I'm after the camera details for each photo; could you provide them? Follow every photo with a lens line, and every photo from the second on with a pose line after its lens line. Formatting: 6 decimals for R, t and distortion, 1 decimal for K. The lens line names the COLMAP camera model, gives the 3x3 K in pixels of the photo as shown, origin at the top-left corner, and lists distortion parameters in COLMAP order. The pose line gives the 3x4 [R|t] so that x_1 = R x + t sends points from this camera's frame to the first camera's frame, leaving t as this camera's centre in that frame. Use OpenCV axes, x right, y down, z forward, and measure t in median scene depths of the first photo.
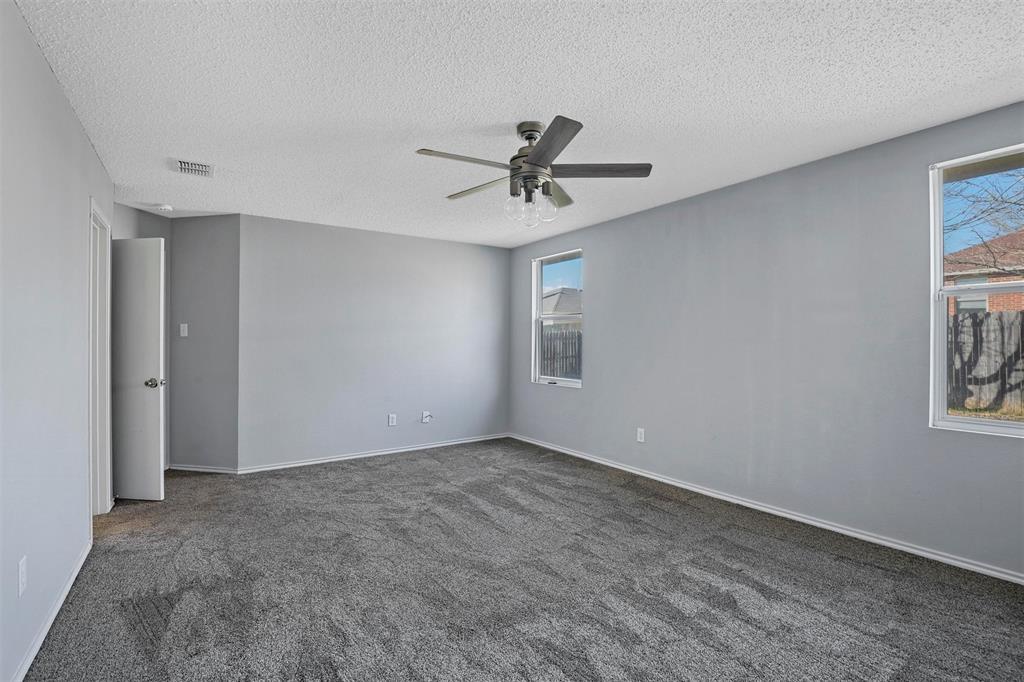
lens RADIAL K [[469.3, 0, 515.4], [0, 469.3, 340.6], [0, 0, 1]] dist [-0.030962, 0.001173]
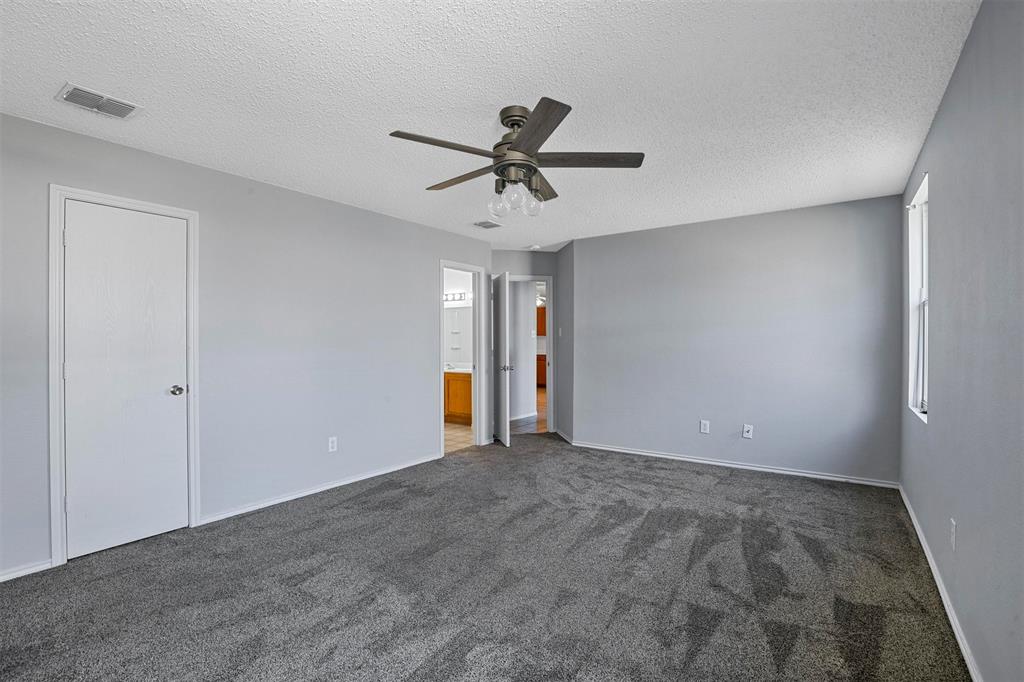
lens RADIAL K [[469.3, 0, 515.4], [0, 469.3, 340.6], [0, 0, 1]] dist [-0.030962, 0.001173]
pose [[0.342408, -0.000059, -0.939552, 0.940033], [0.004133, 0.999990, 0.001443, -0.002205], [0.939542, -0.004377, 0.342405, 0.697915]]
